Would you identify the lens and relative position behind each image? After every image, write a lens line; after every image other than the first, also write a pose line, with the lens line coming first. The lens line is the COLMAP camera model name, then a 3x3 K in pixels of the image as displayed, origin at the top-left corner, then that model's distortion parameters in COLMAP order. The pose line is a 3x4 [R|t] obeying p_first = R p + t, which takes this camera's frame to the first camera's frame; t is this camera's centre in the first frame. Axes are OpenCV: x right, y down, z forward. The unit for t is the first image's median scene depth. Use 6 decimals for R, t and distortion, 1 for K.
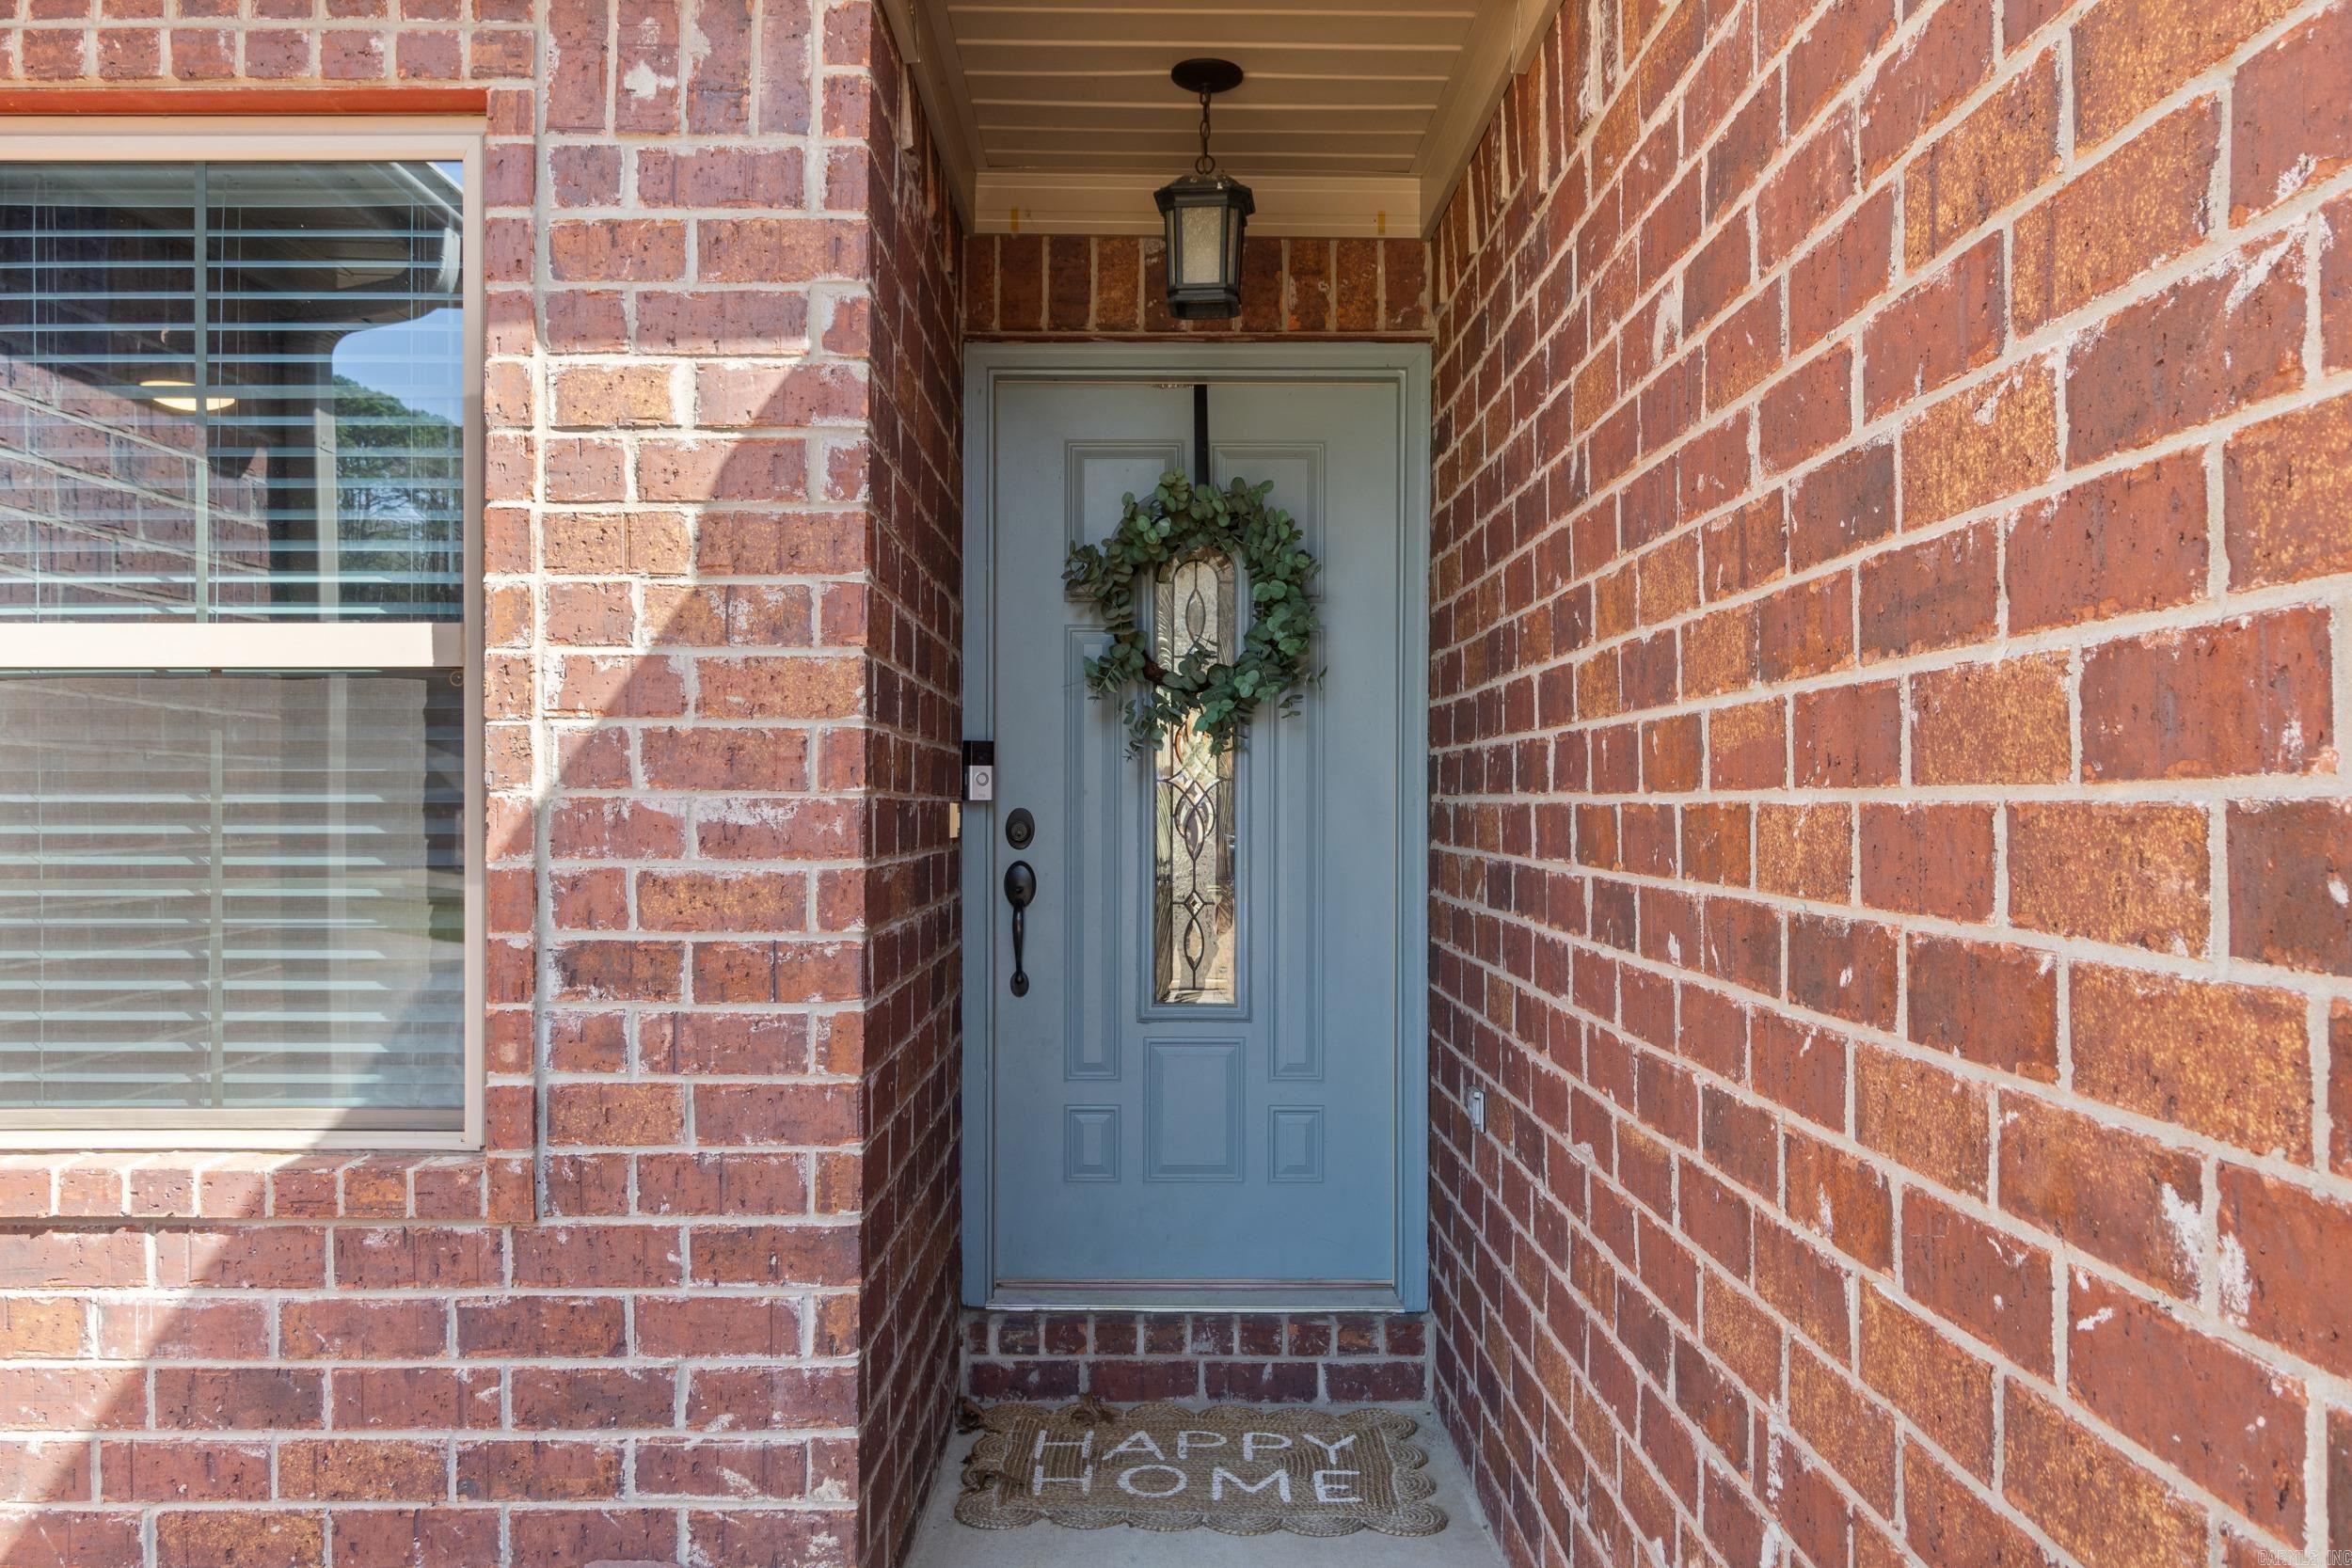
lens RADIAL K [[1659.4, 0, 1170.7], [0, 1659.4, 805.4], [0, 0, 1]] dist [-0.016673, 0.004622]
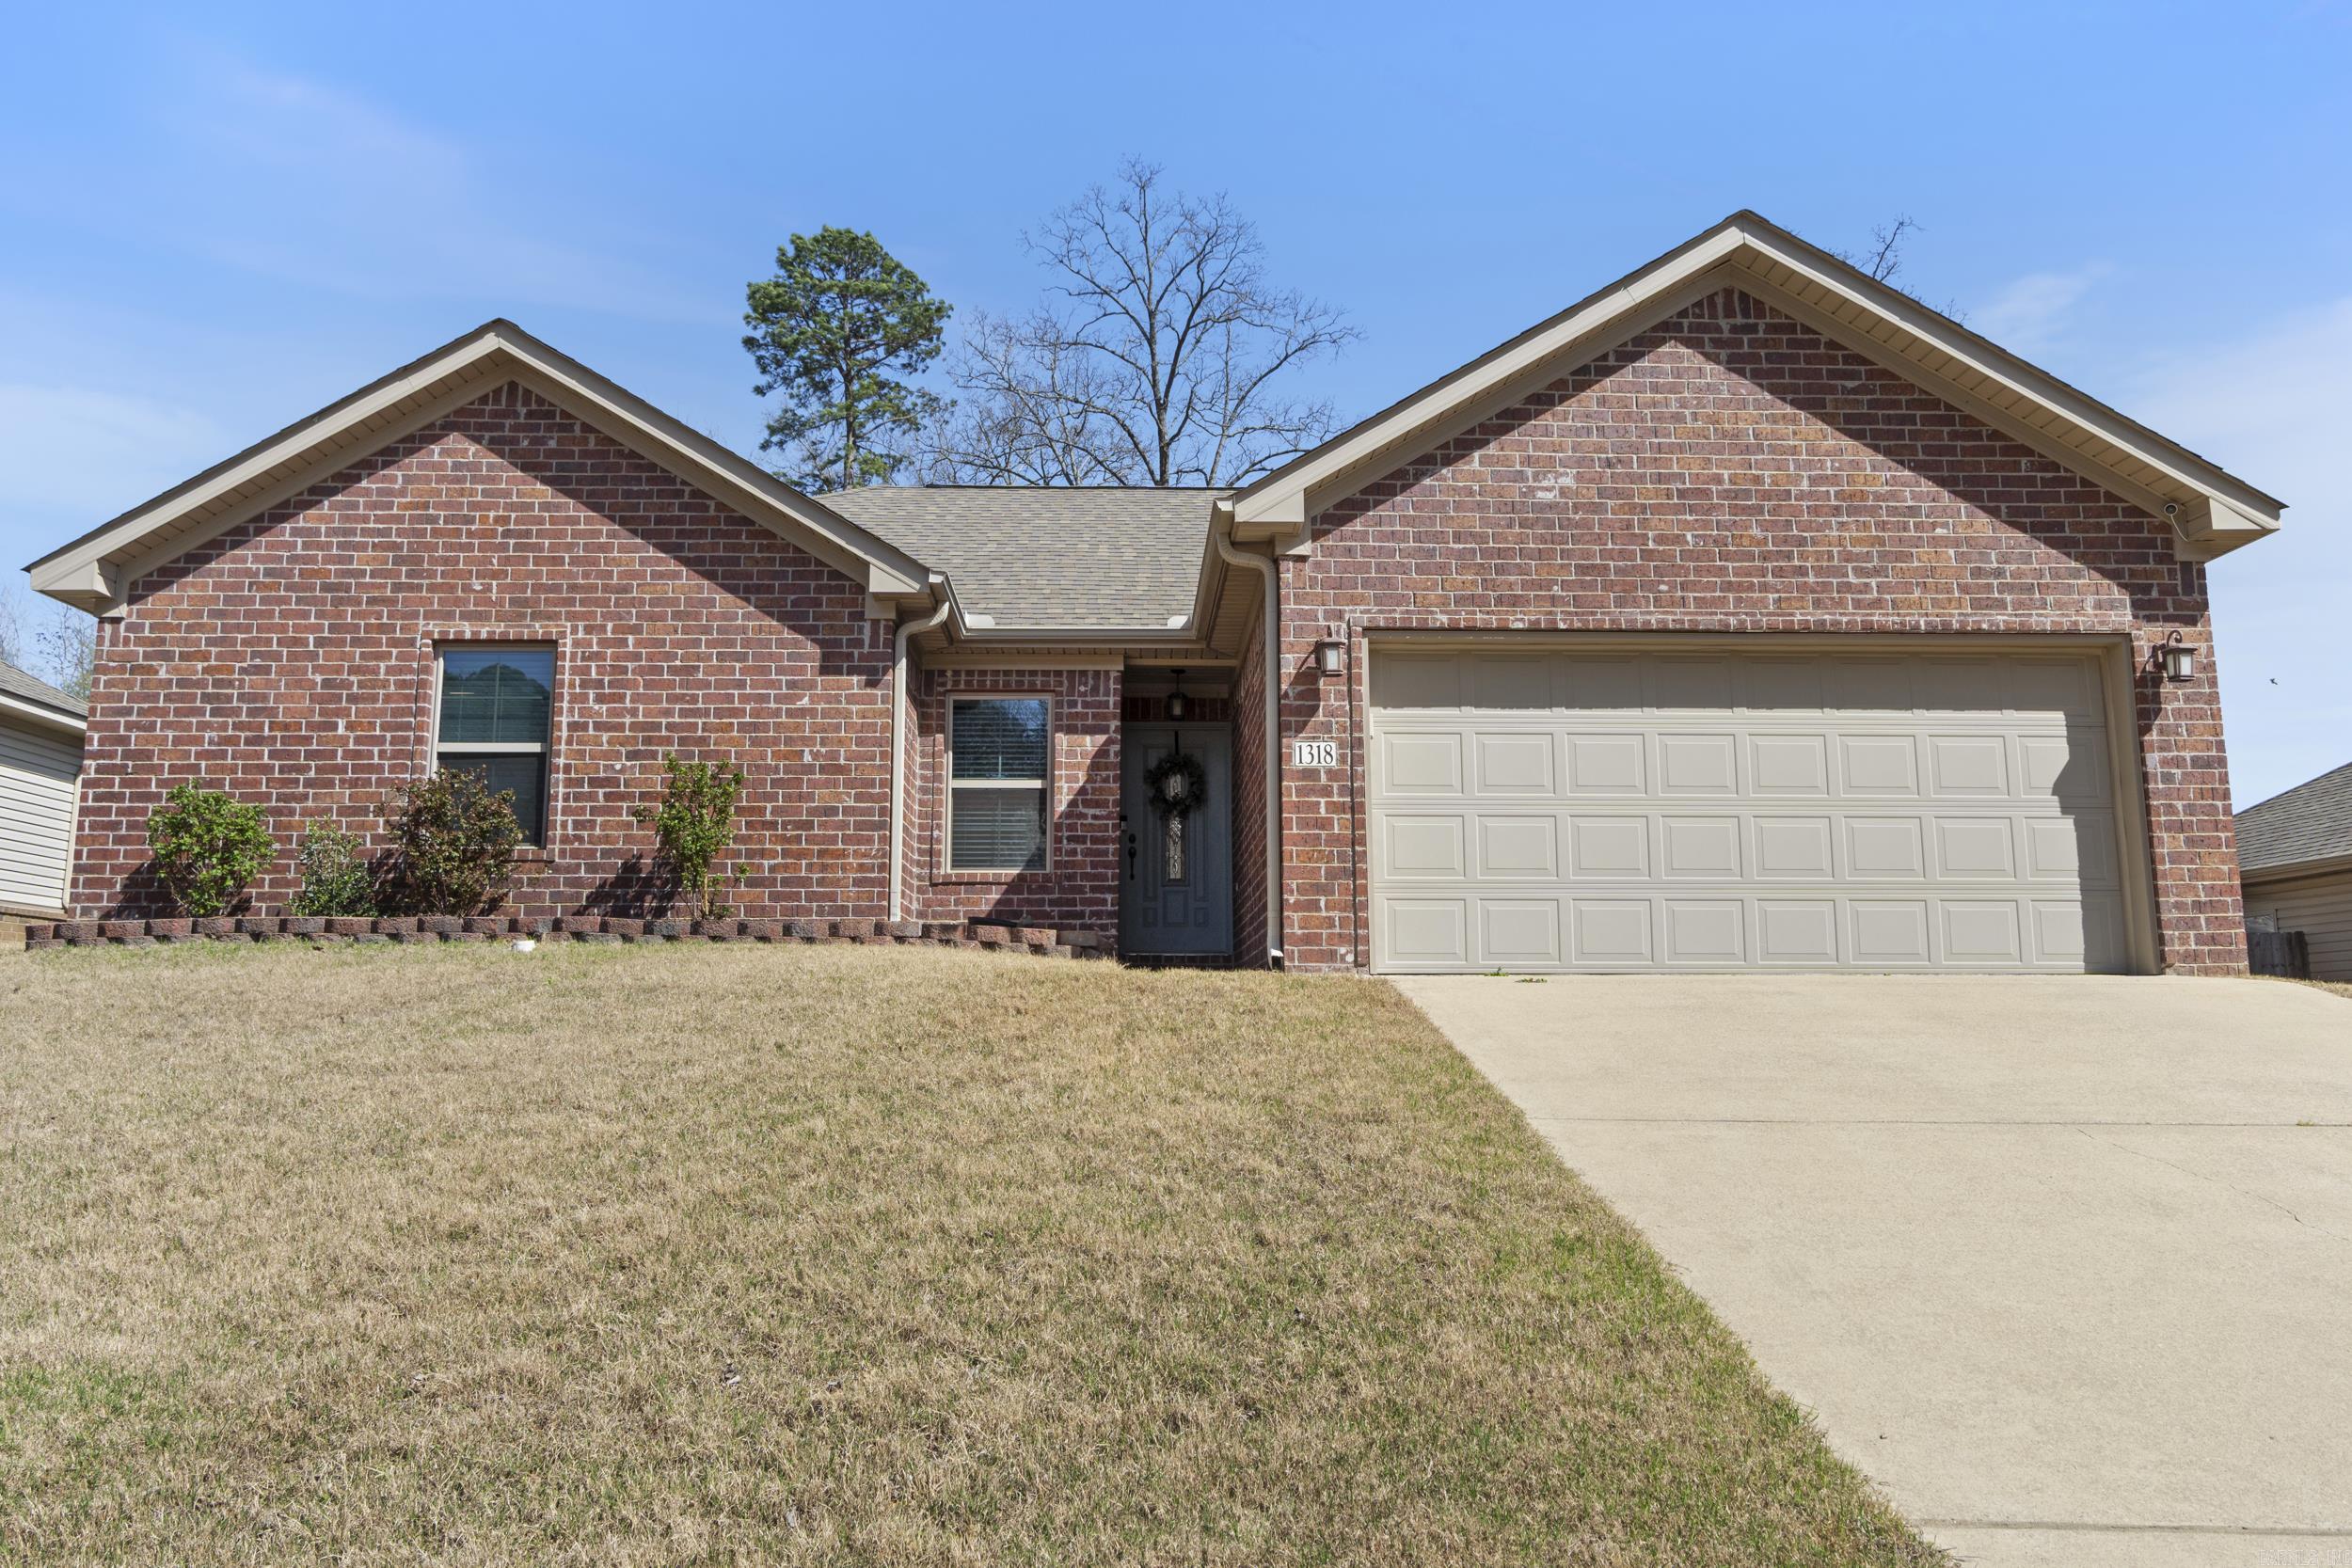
lens RADIAL K [[1659.4, 0, 1175.5], [0, 1659.4, 774.4], [0, 0, 1]] dist [-0.016673, 0.004622]
pose [[0.999729, 0.000559, 0.023264, -0.124933], [0.003361, 0.985758, -0.168135, 0.845256], [-0.023027, 0.168168, 0.985489, -4.717101]]
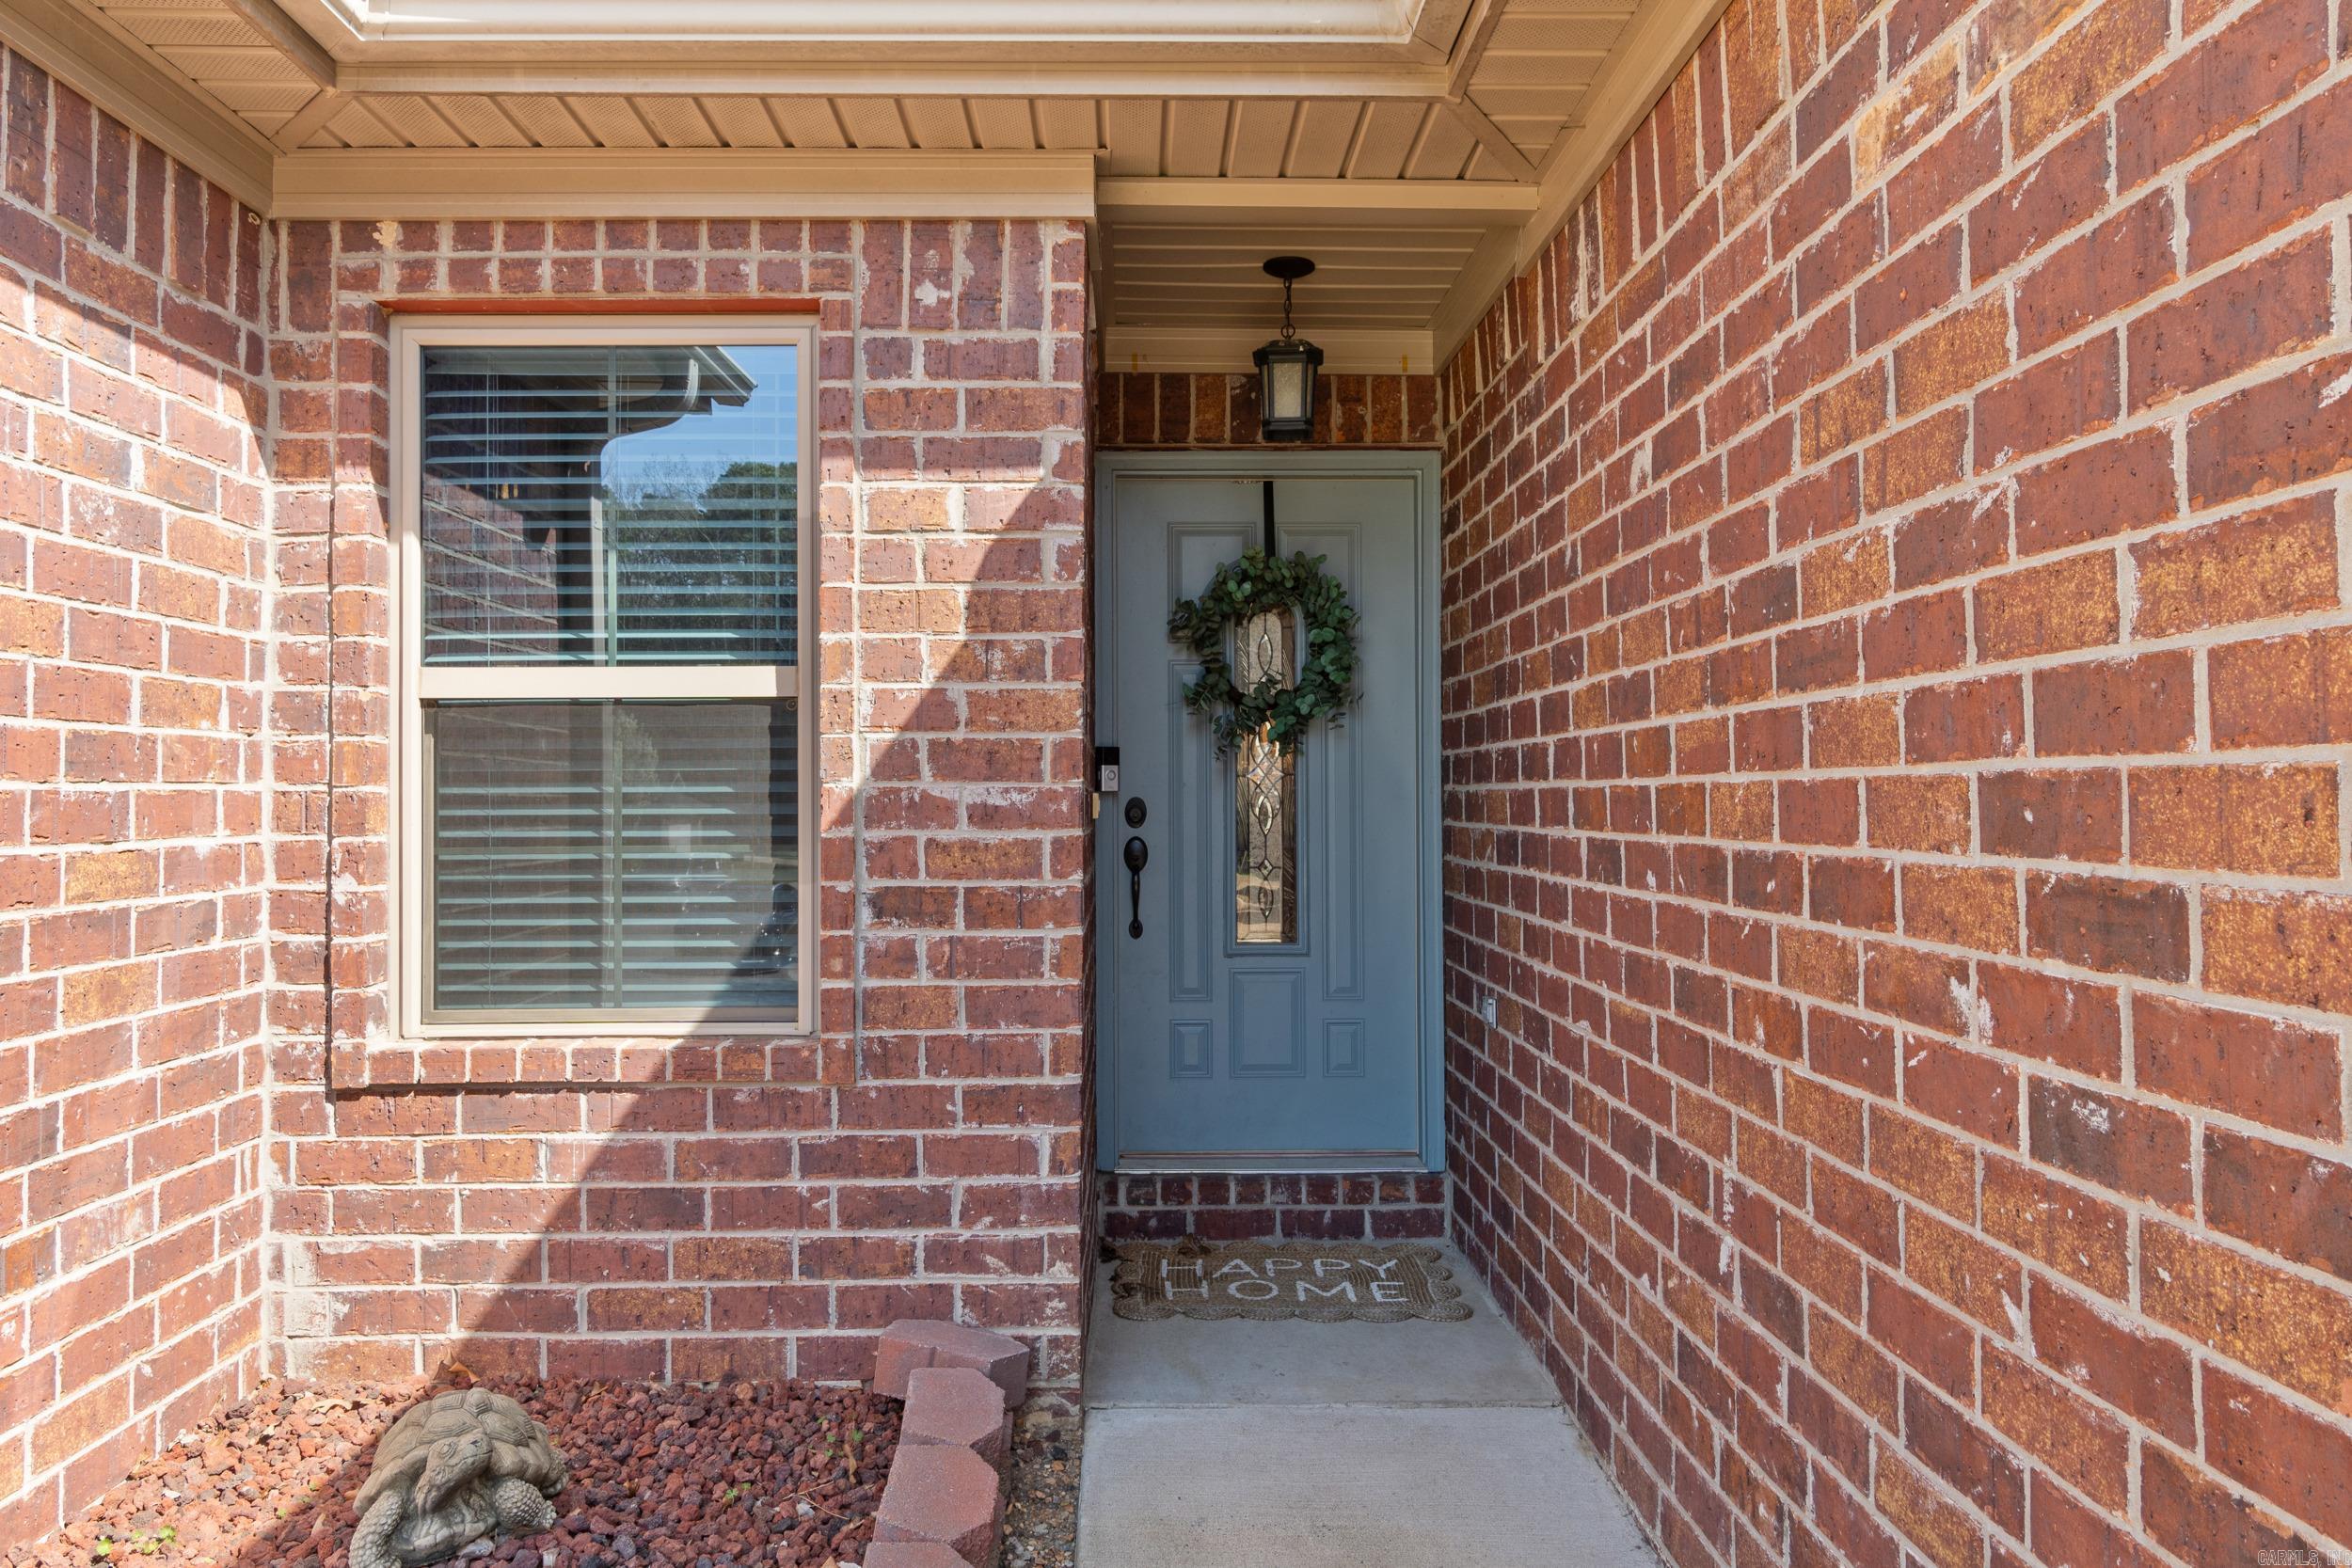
lens RADIAL K [[1451.3, 0, 1162.7], [0, 1451.3, 772.3], [0, 0, 1]] dist [-0.020755, -0.001781]
pose [[0.999906, -0.005553, 0.012547, -0.130829], [0.005824, 0.999748, -0.021675, 0.011169], [-0.012423, 0.021746, 0.999686, -0.264224]]
